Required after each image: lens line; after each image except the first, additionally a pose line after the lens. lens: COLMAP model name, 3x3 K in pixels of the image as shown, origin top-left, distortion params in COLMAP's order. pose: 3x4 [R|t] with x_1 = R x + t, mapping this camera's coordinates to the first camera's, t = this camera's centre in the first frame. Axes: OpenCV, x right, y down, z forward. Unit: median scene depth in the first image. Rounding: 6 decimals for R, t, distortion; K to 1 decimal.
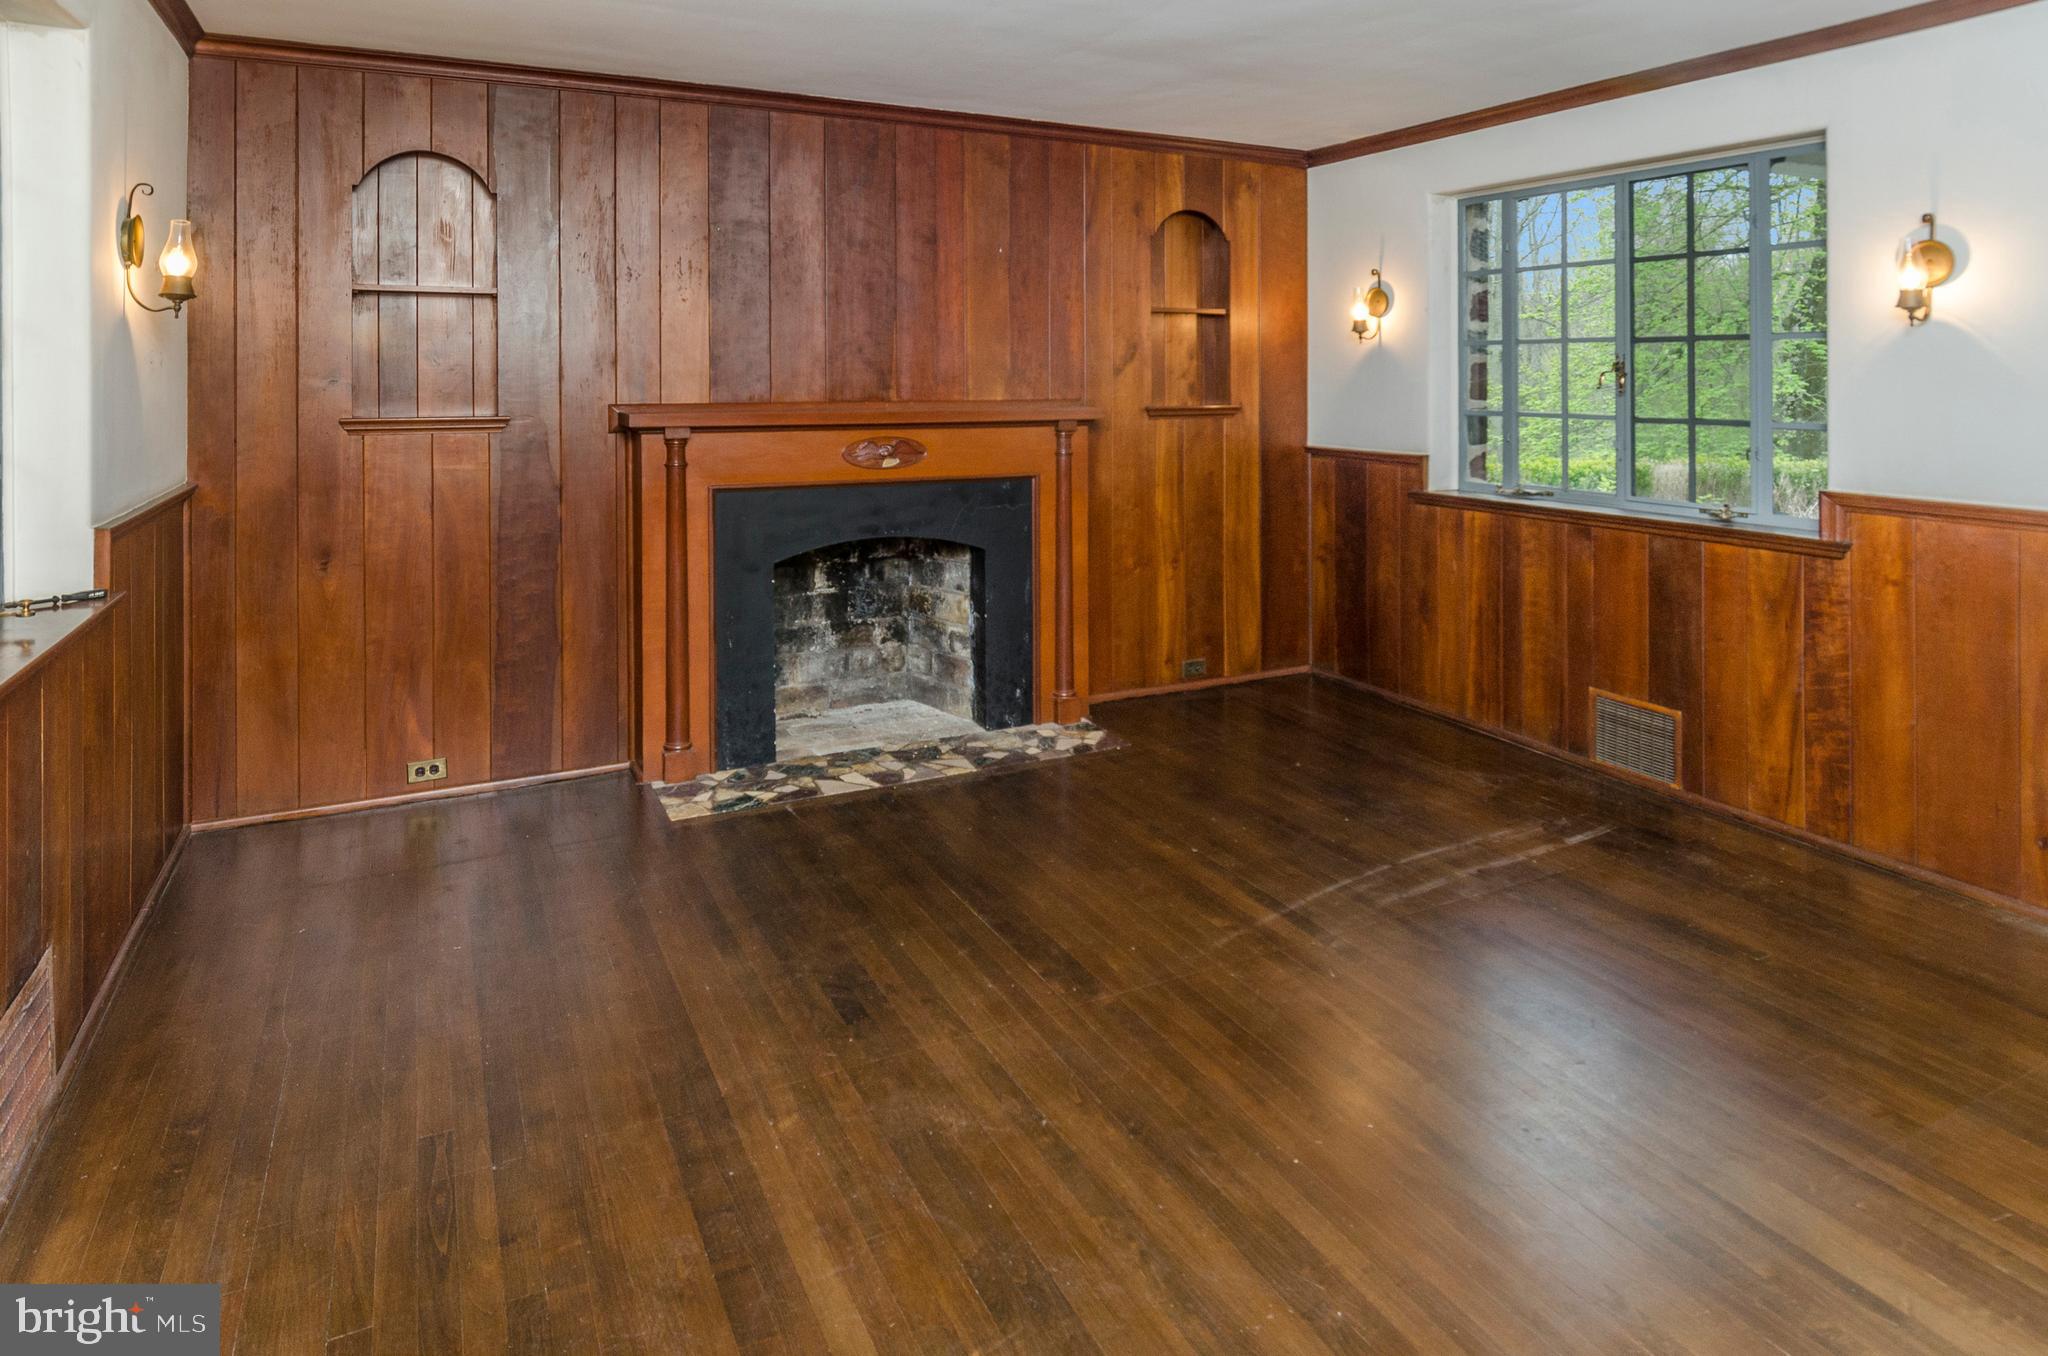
lens RADIAL K [[1161.7, 0, 1039.0], [0, 1161.7, 591.6], [0, 0, 1]] dist [-0.000474, 0.000518]
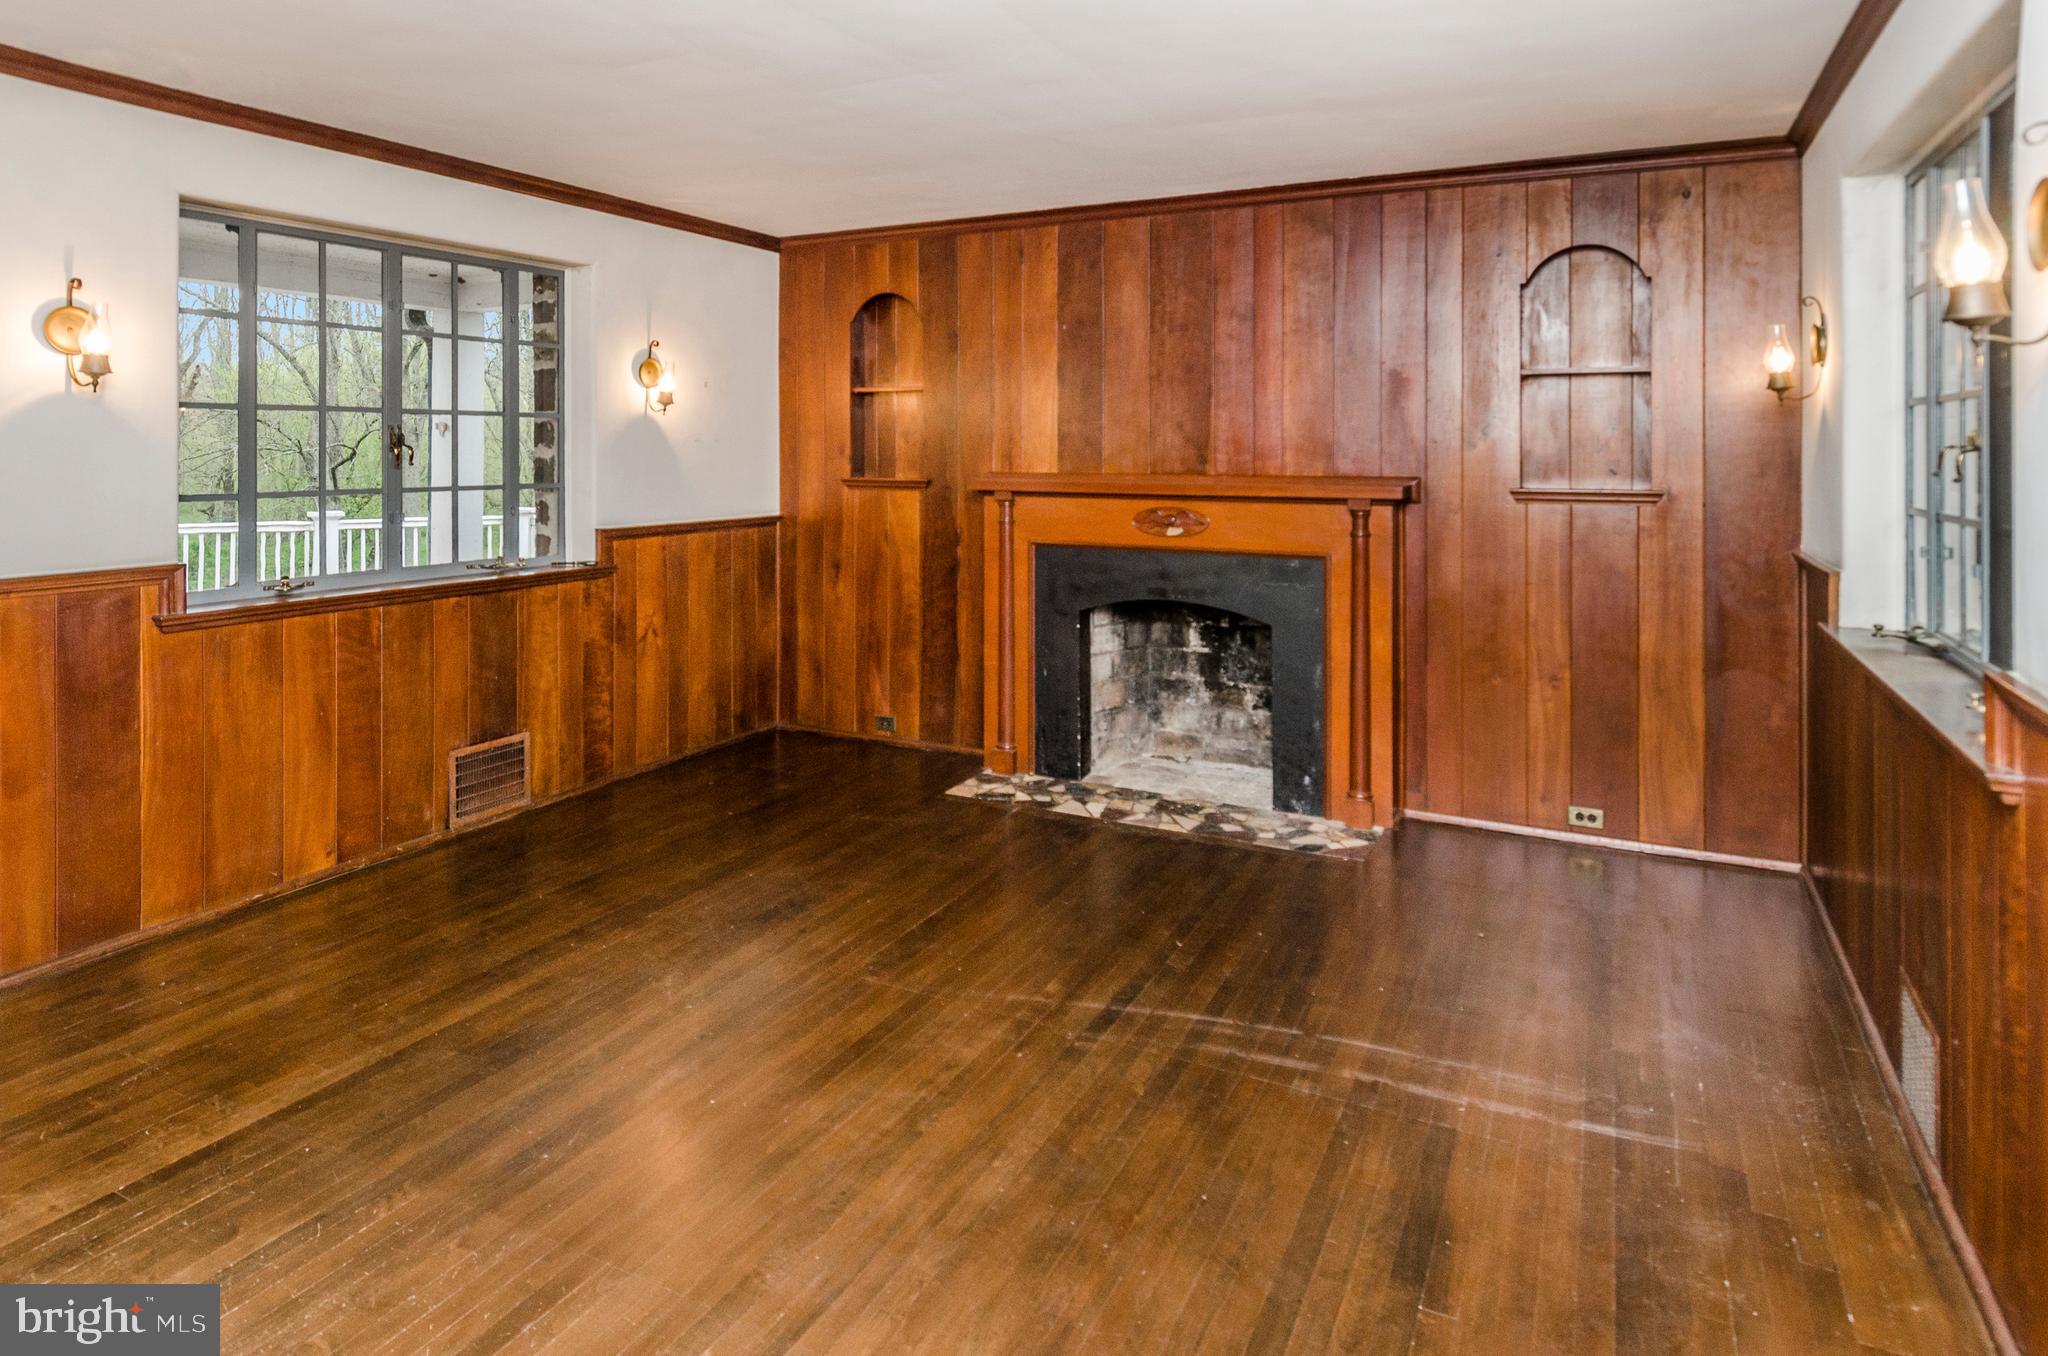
lens RADIAL K [[1147.8, 0, 1024.0], [0, 1147.8, 678.0], [0, 0, 1]] dist [0.003271, 0.000579]
pose [[0.577910, 0.159808, -0.800301, 0.599661], [-0.150702, 0.984673, 0.087800, -0.045105], [0.802065, 0.069866, 0.593135, 0.241774]]
